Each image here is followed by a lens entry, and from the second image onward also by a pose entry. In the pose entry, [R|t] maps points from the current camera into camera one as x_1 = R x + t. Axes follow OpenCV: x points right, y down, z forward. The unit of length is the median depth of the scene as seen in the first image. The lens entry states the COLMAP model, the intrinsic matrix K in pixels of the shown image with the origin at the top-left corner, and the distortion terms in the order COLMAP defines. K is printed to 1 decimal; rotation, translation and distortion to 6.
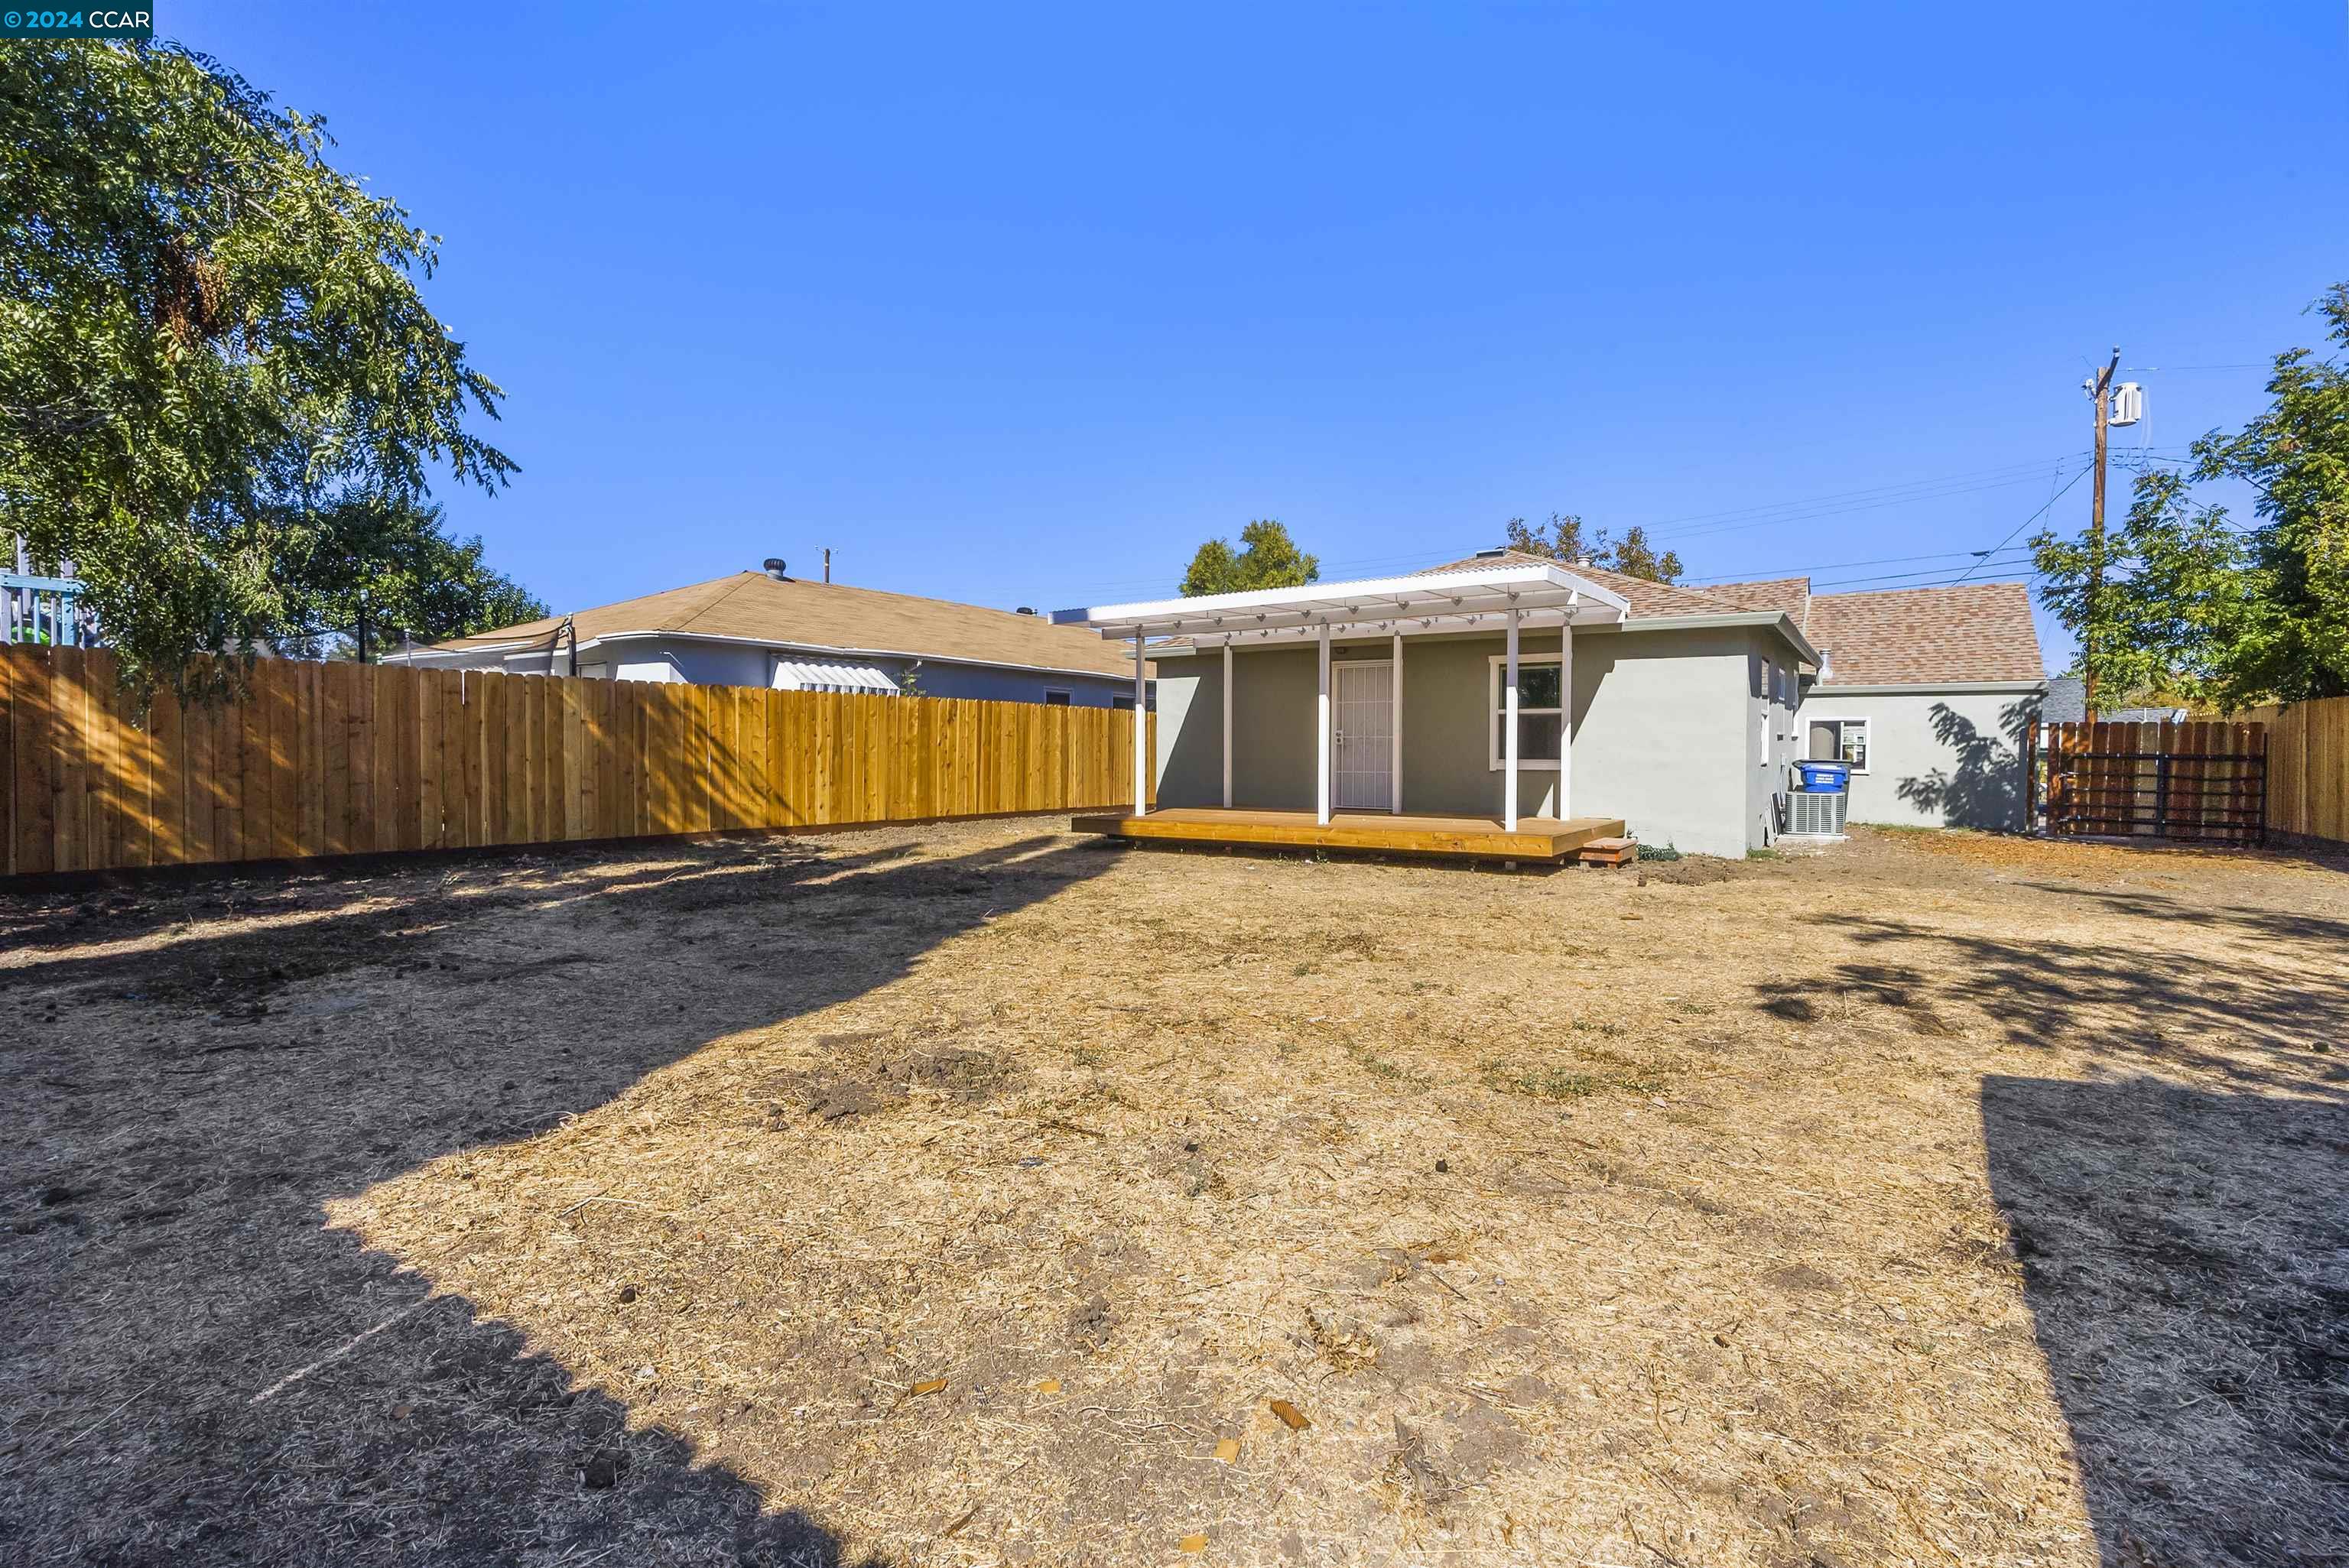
lens RADIAL K [[1084.8, 0, 1181.3], [0, 1084.8, 776.8], [0, 0, 1]] dist [0.003105, 0.001621]
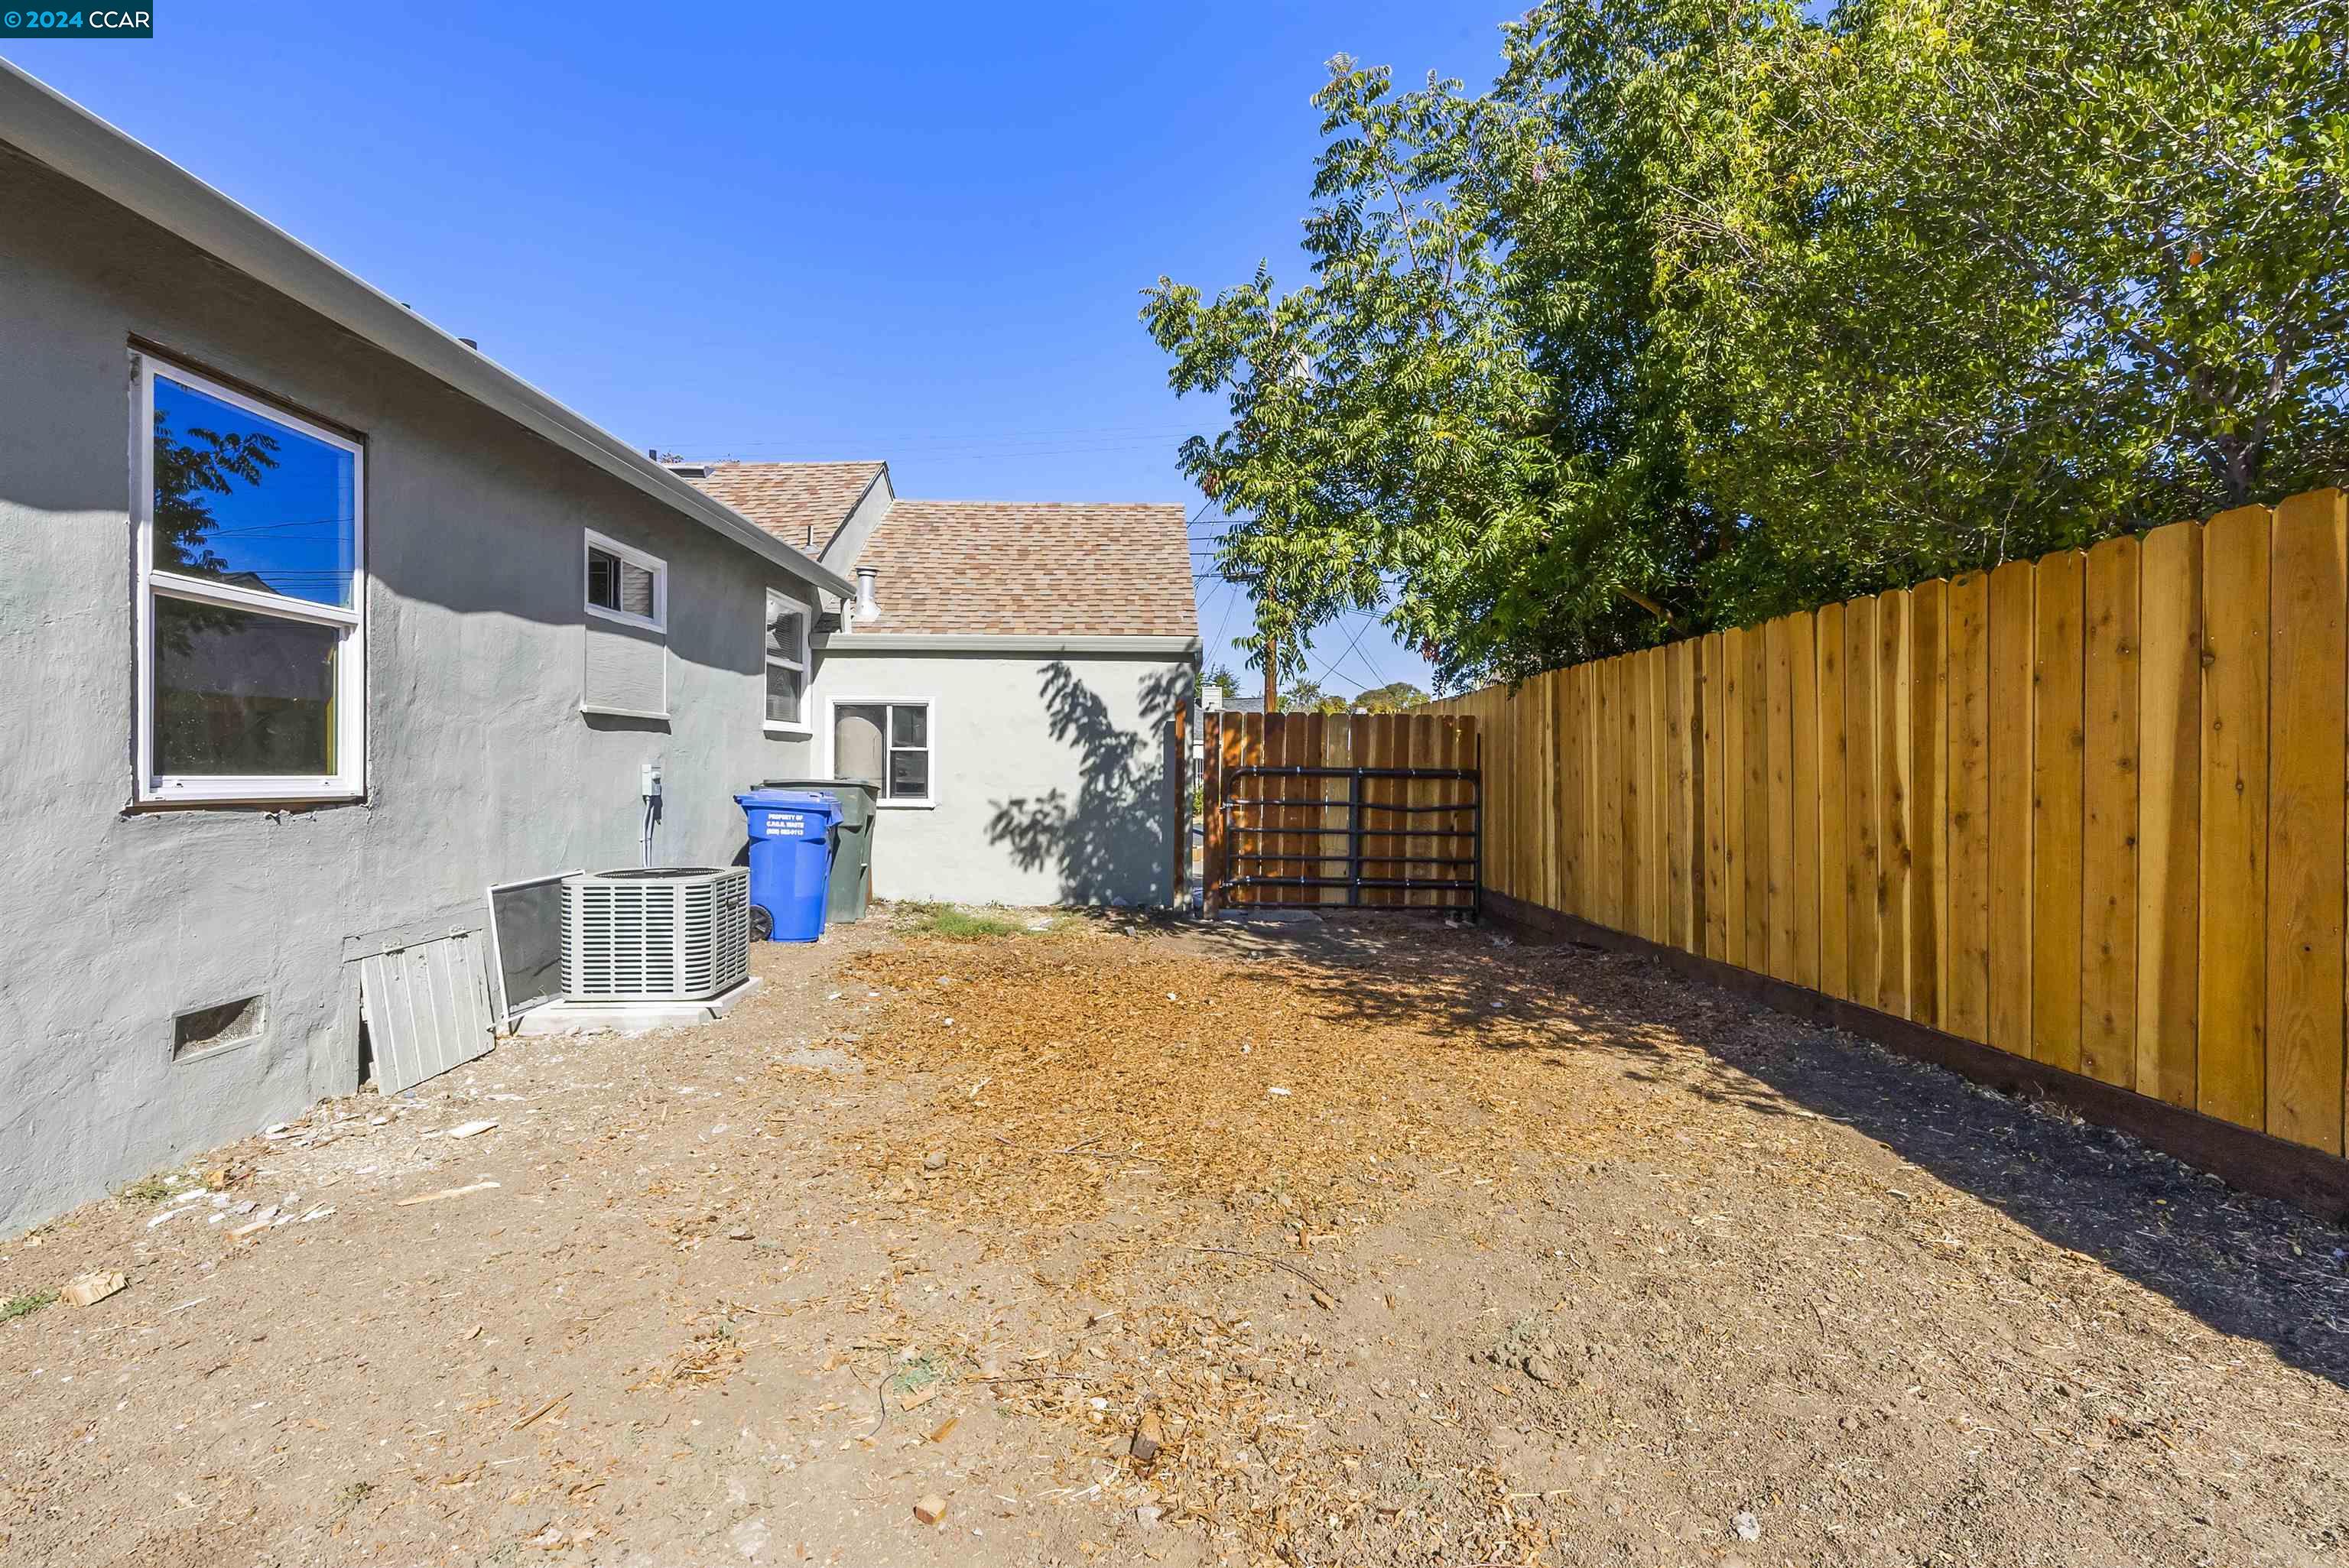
lens RADIAL K [[1084.8, 0, 1175.3], [0, 1084.8, 775.9], [0, 0, 1]] dist [0.003105, 0.001621]
pose [[0.821997, -0.003128, 0.569483, 0.486979], [0.014598, 0.999772, -0.015579, -0.008699], [-0.569305, 0.021119, 0.821855, 0.573141]]
